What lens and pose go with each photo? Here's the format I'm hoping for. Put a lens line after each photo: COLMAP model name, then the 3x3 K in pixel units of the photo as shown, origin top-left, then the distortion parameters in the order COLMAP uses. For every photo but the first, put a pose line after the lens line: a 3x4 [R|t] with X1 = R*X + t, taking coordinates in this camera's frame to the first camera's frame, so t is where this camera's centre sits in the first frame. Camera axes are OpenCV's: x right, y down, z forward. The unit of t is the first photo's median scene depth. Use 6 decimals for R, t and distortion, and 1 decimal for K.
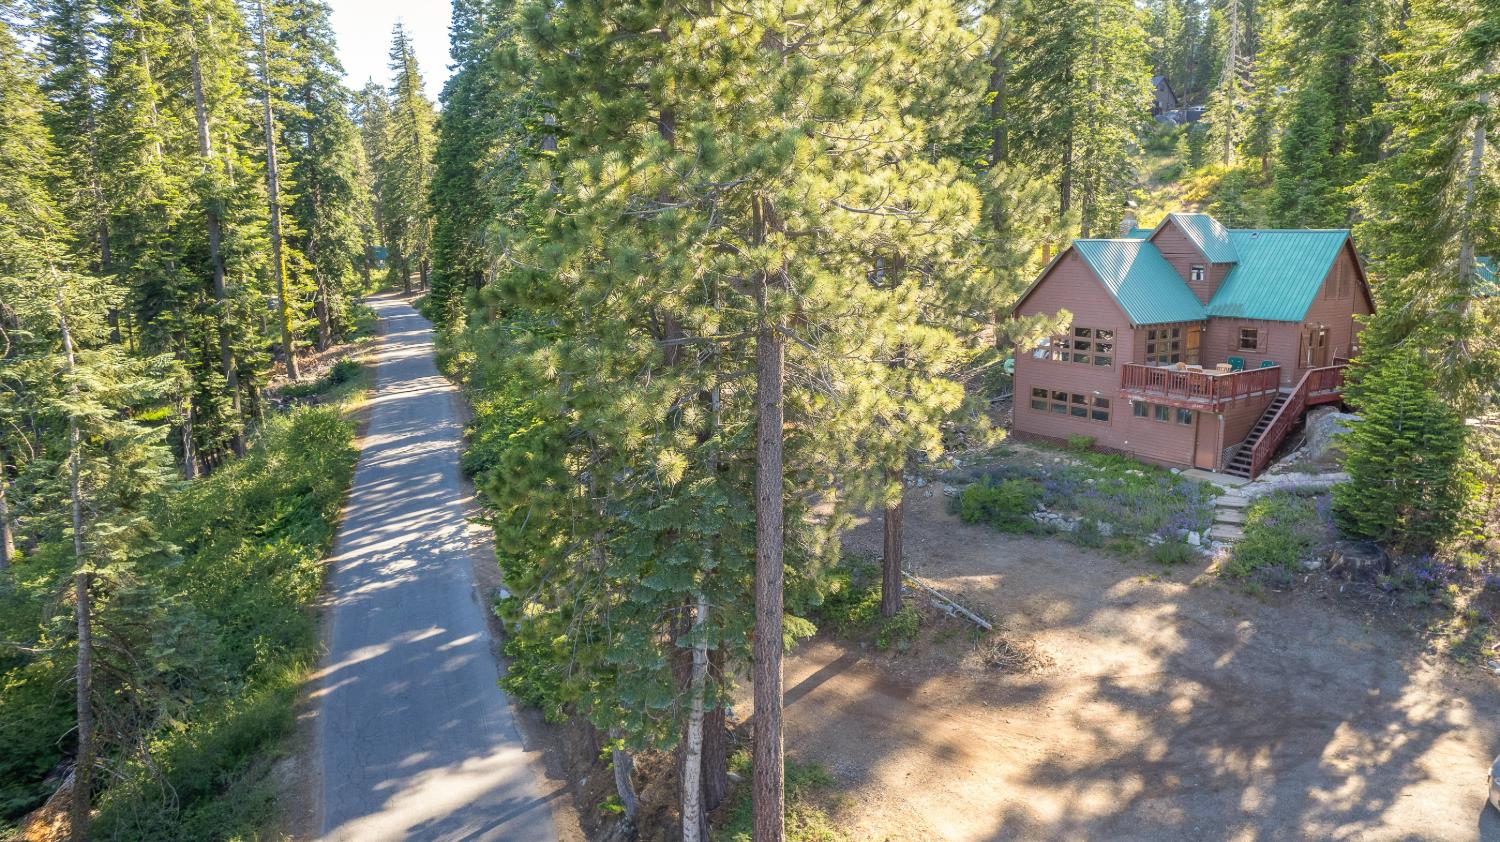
lens RADIAL K [[1008.8, 0, 784.6], [0, 1008.8, 398.9], [0, 0, 1]] dist [-0.092415, 0.090751]
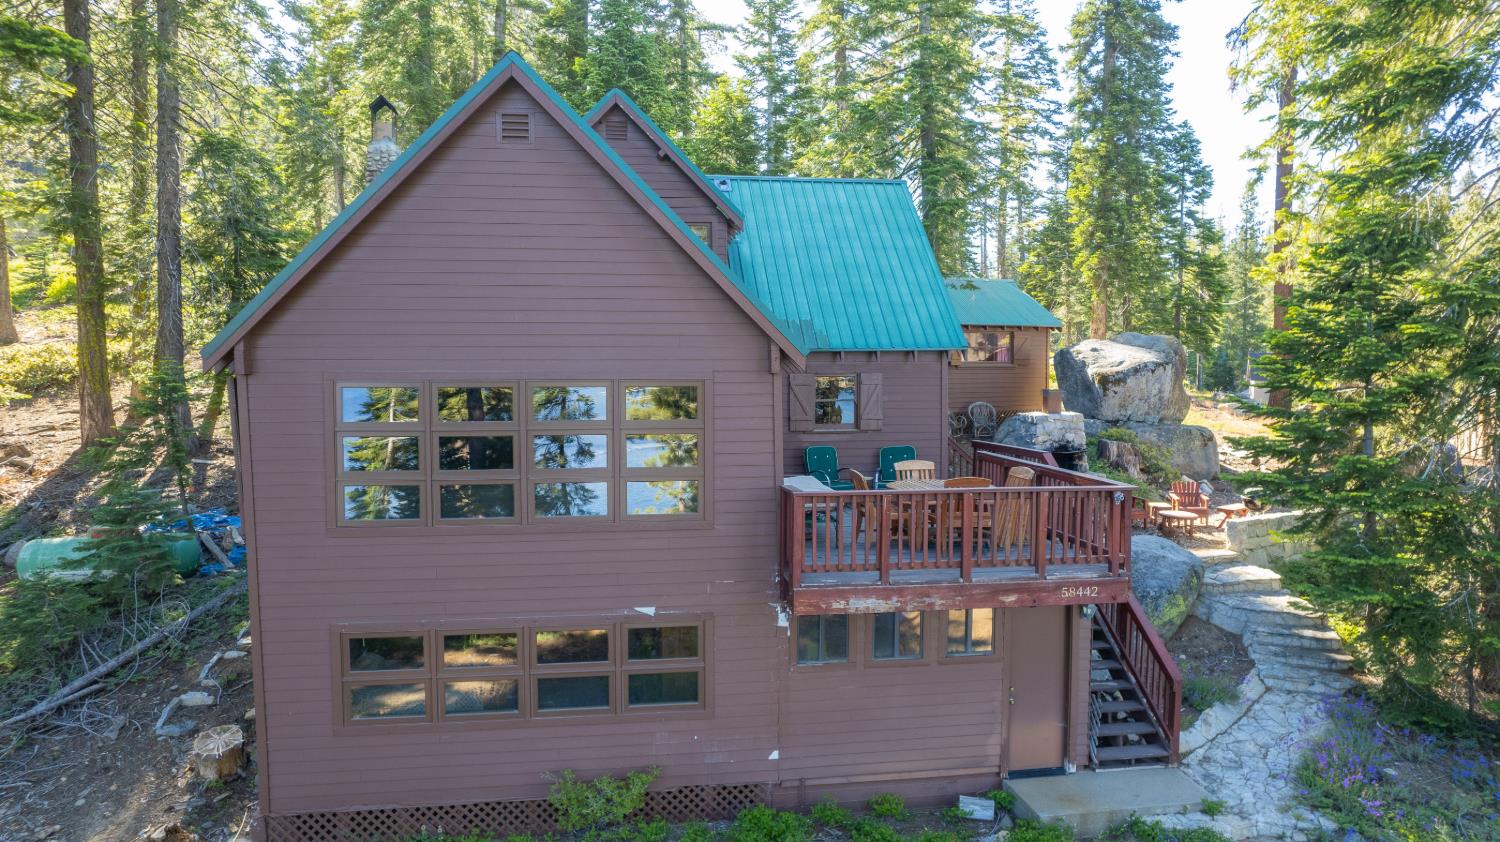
lens RADIAL K [[961.1, 0, 752.2], [0, 961.1, 417.5], [0, 0, 1]] dist [-0.077335, 0.069433]
pose [[0.480148, -0.053875, 0.875532, 0.111898], [0.147562, 0.988849, -0.020076, -0.061046], [-0.864687, 0.138835, 0.482744, 1.008967]]
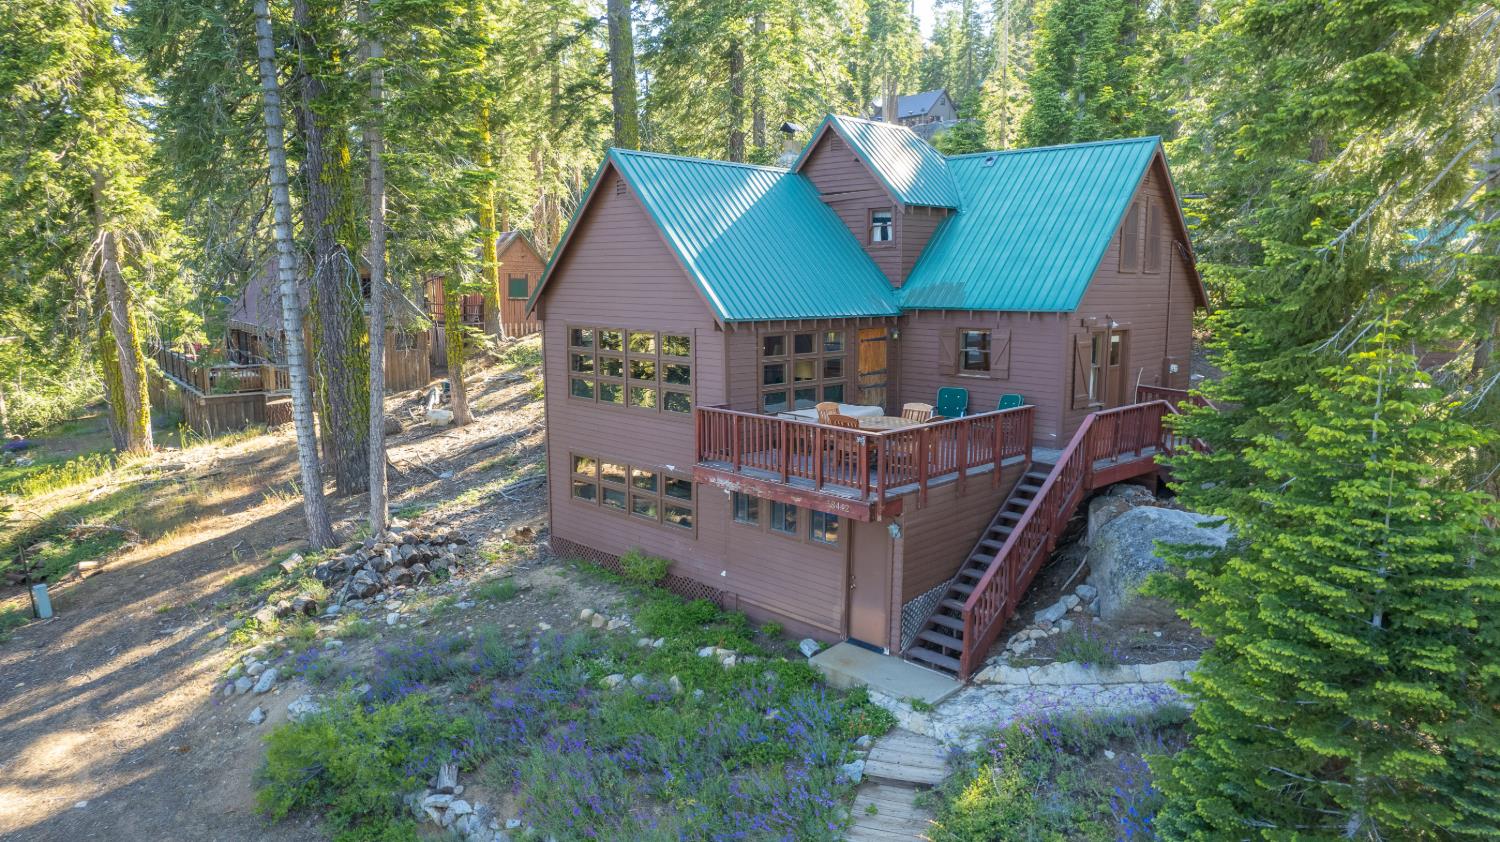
lens RADIAL K [[961.1, 0, 752.2], [0, 961.1, 417.5], [0, 0, 1]] dist [-0.077335, 0.069433]
pose [[0.990783, -0.022160, 0.133637, 0.350485], [0.024483, 0.999576, -0.015759, -0.026761], [-0.133231, 0.018886, 0.990905, 0.648635]]
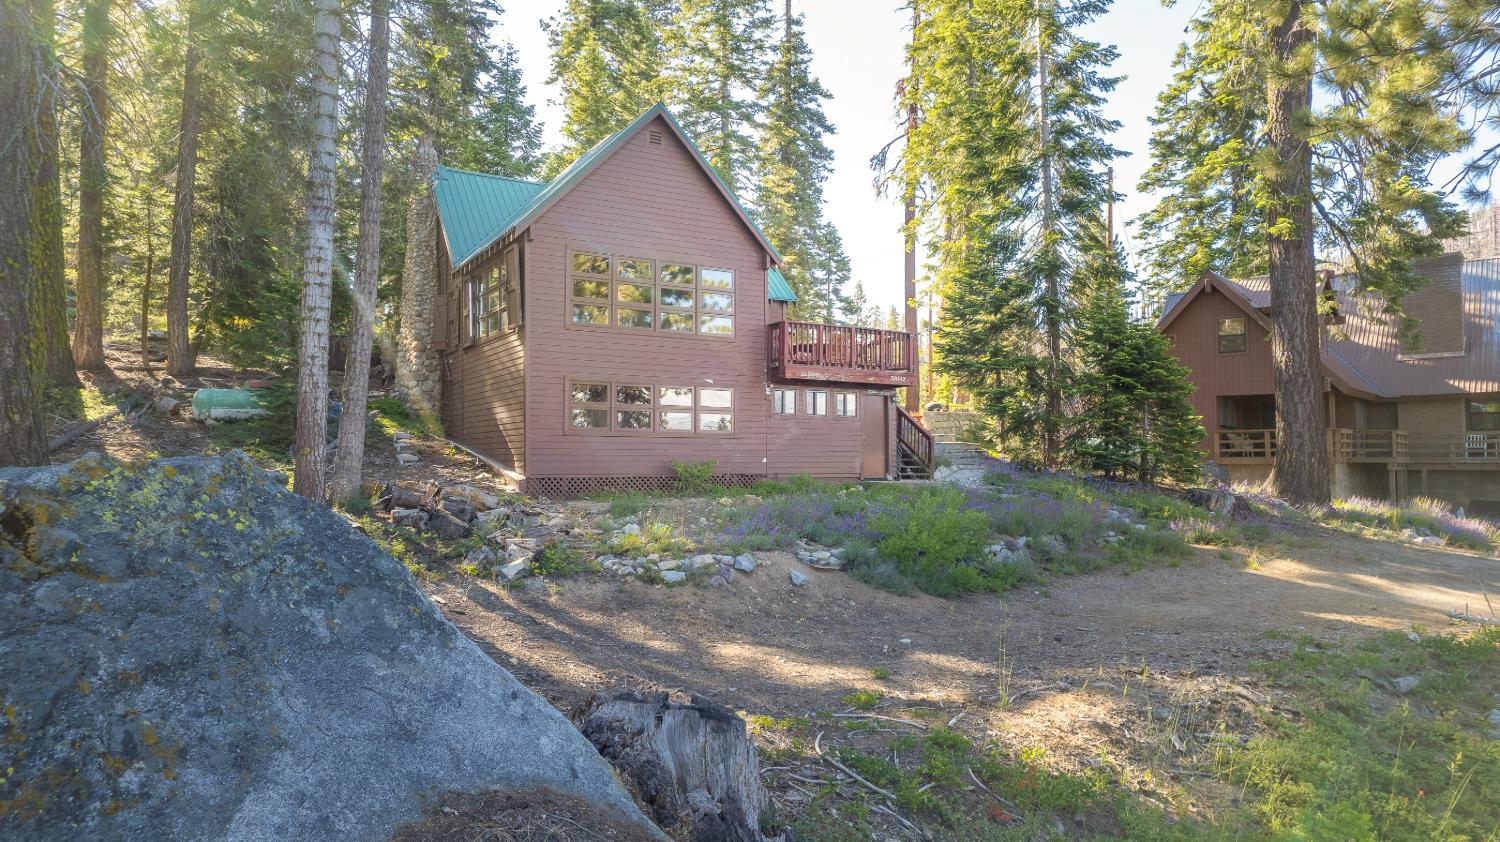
lens RADIAL K [[961.1, 0, 752.2], [0, 961.1, 417.5], [0, 0, 1]] dist [-0.077335, 0.069433]
pose [[0.108588, 0.043701, 0.993126, -0.269691], [0.163504, 0.984642, -0.061205, 0.061818], [-0.980548, 0.169026, 0.099775, 1.117352]]
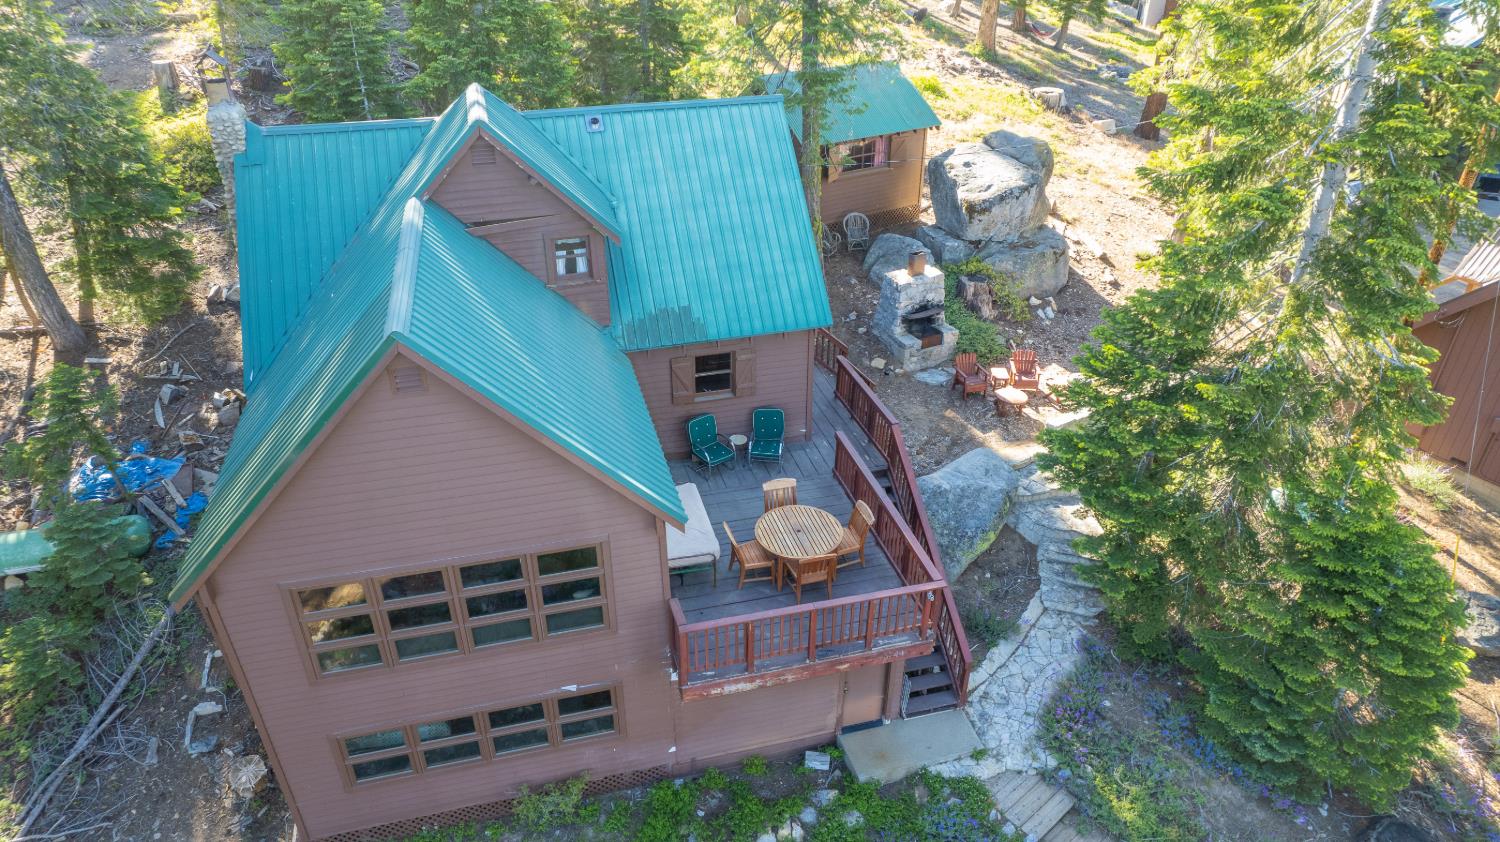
lens RADIAL K [[961.1, 0, 752.2], [0, 961.1, 417.5], [0, 0, 1]] dist [-0.077335, 0.069433]
pose [[0.375416, -0.468534, 0.799712, 0.123536], [0.149953, 0.882158, 0.446443, -0.292423], [-0.914646, -0.047683, 0.401434, 0.967535]]
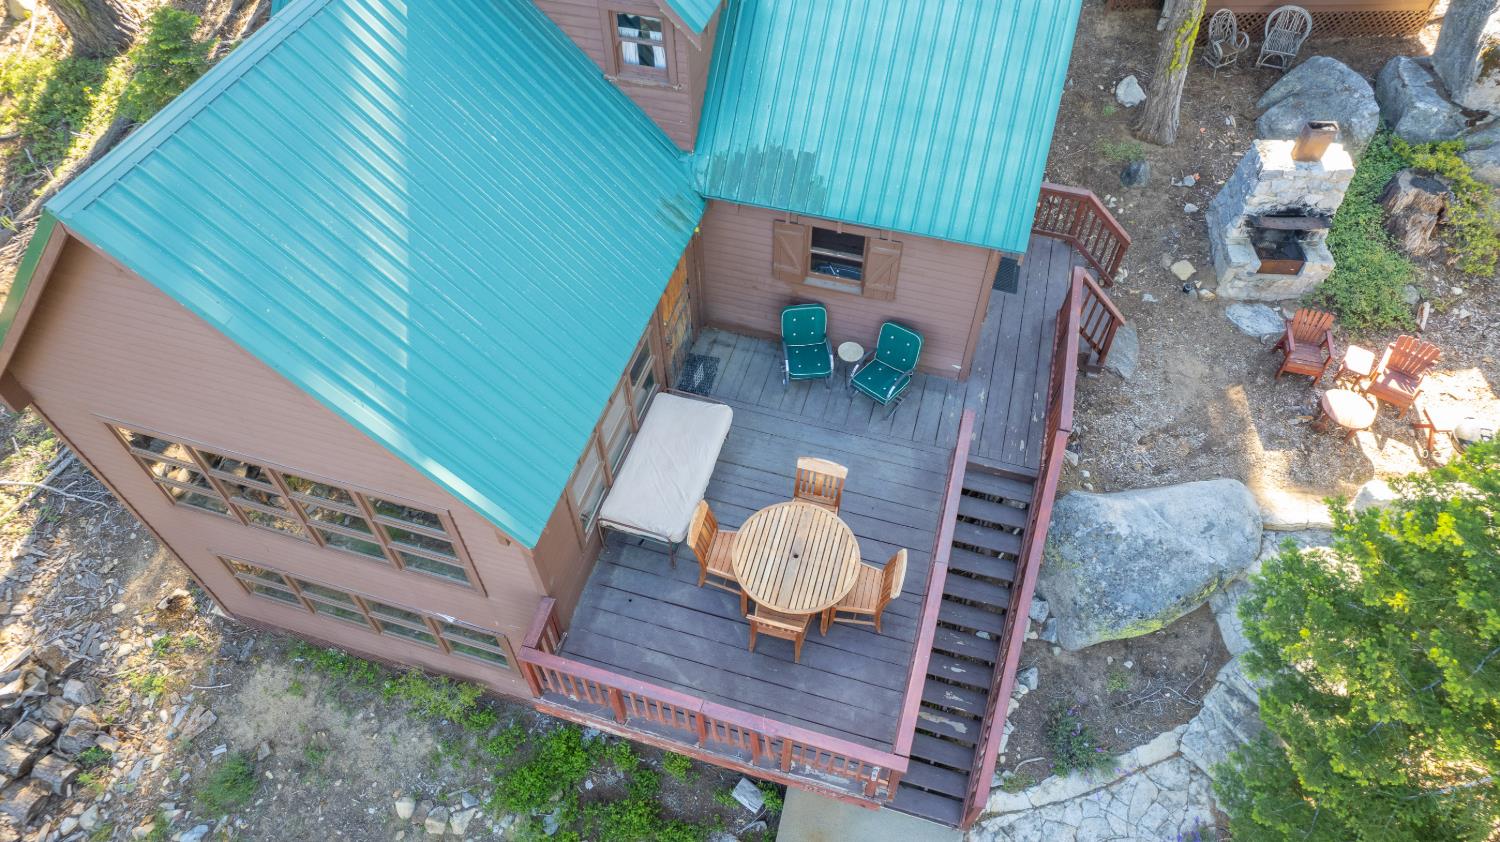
lens RADIAL K [[961.1, 0, 752.2], [0, 961.1, 417.5], [0, 0, 1]] dist [-0.077335, 0.069433]
pose [[0.804028, -0.464455, 0.371243, 0.371668], [0.097196, 0.718633, 0.688563, -0.287213], [-0.586594, -0.517540, 0.622944, 0.964431]]
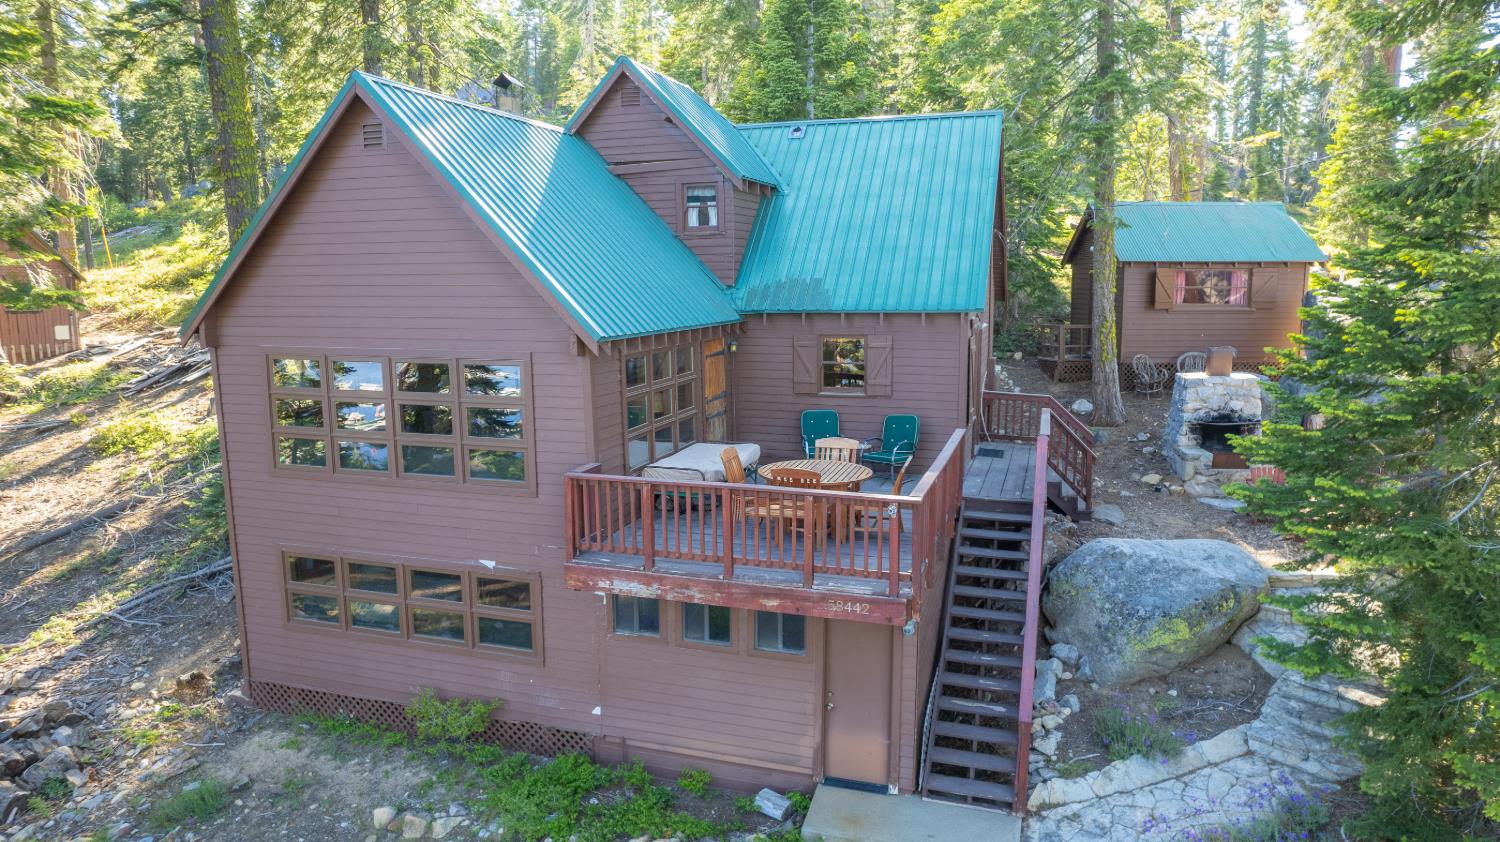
lens RADIAL K [[961.1, 0, 752.2], [0, 961.1, 417.5], [0, 0, 1]] dist [-0.077335, 0.069433]
pose [[0.821531, -0.094233, 0.562322, 0.259792], [0.102580, 0.994583, 0.016805, -0.059208], [-0.560860, 0.043877, 0.826747, 0.844789]]
